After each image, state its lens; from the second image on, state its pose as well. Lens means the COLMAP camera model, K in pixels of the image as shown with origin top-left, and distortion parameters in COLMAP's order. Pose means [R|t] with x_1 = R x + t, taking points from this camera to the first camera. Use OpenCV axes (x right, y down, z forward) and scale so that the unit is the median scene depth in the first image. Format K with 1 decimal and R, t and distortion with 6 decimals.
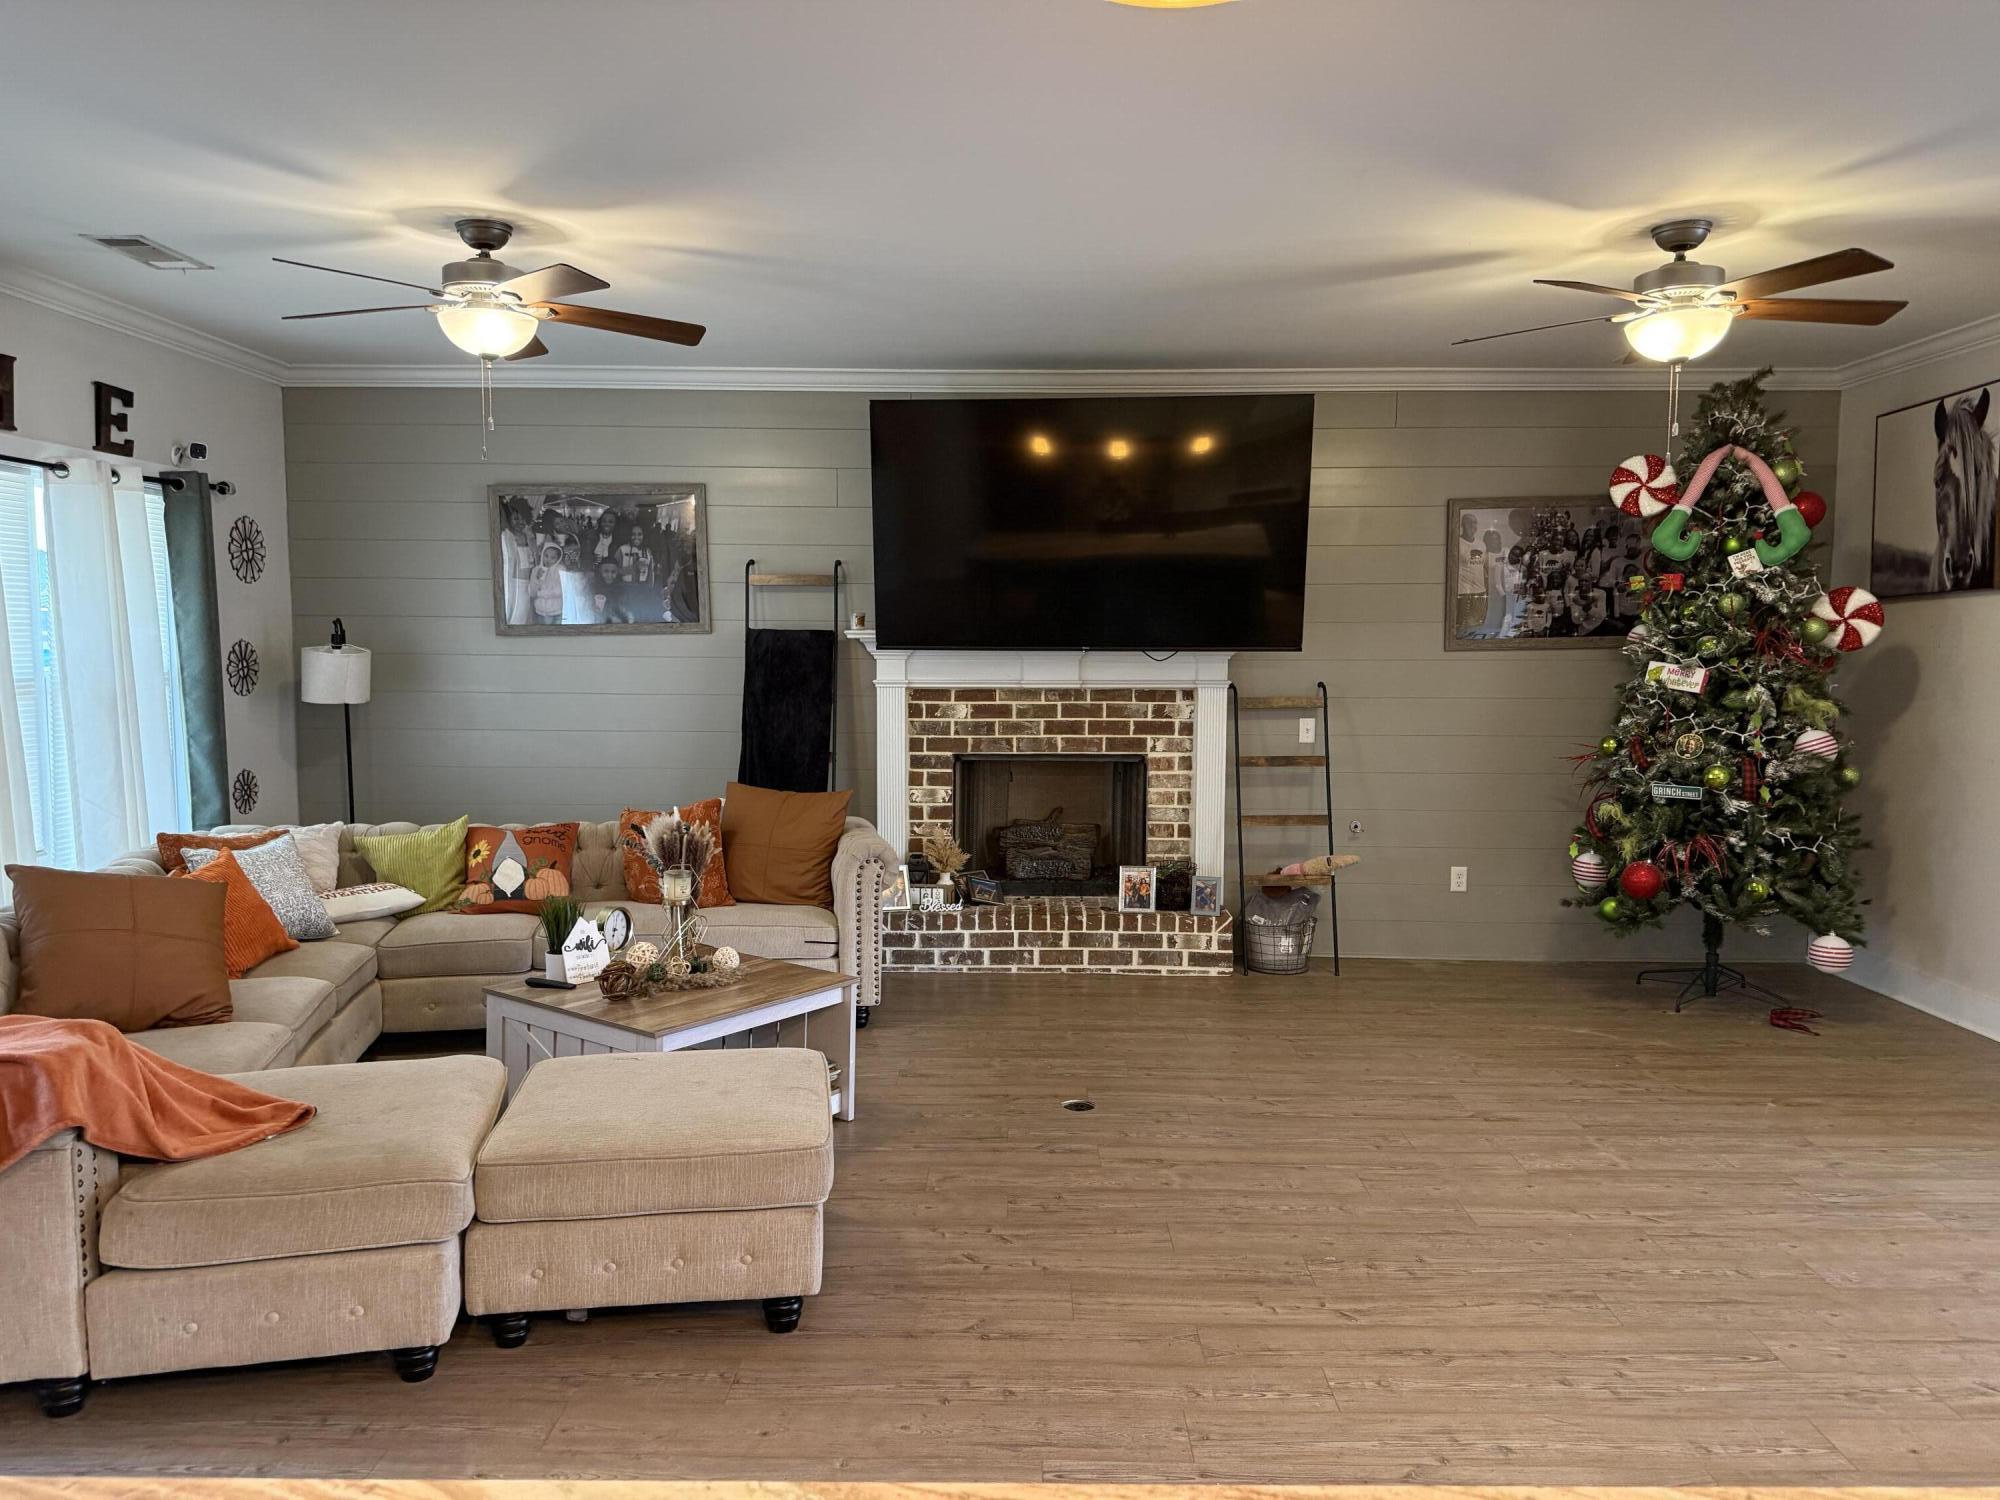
lens RADIAL K [[1397.7, 0, 1005.0], [0, 1397.7, 757.0], [0, 0, 1]] dist [0.111868, -0.145222]
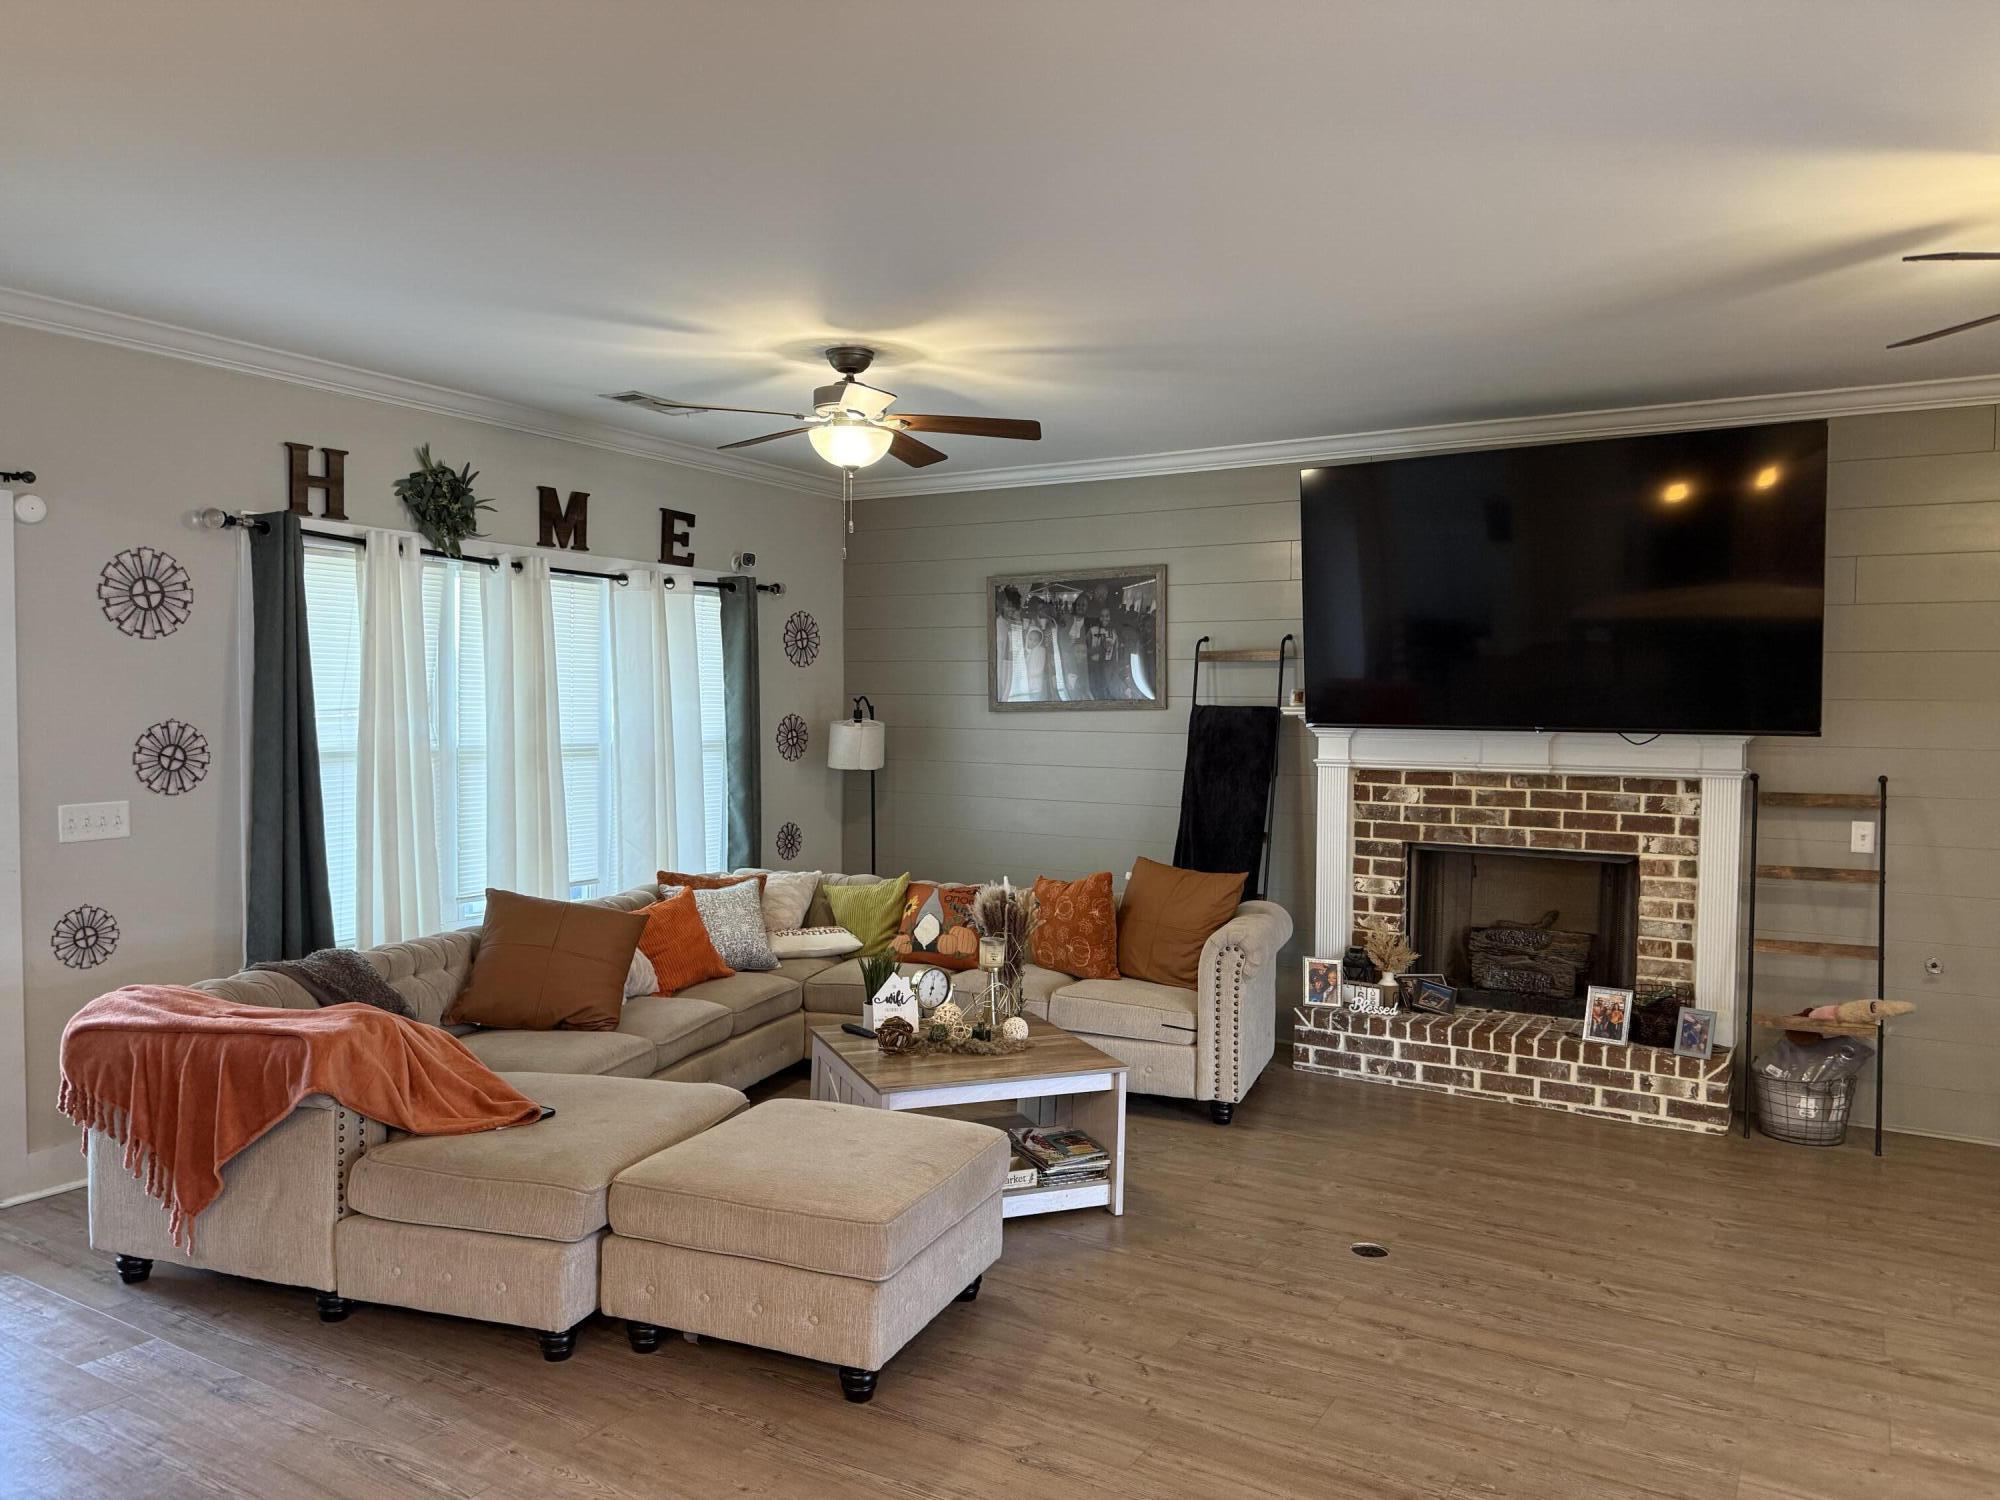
lens RADIAL K [[1401.2, 0, 997.4], [0, 1401.2, 749.4], [0, 0, 1]] dist [0.188369, -0.368942]
pose [[0.866313, 0.020698, -0.499072, 0.205648], [-0.049198, 0.997819, -0.044017, -0.009008], [0.497072, 0.062685, 0.865442, 0.065388]]
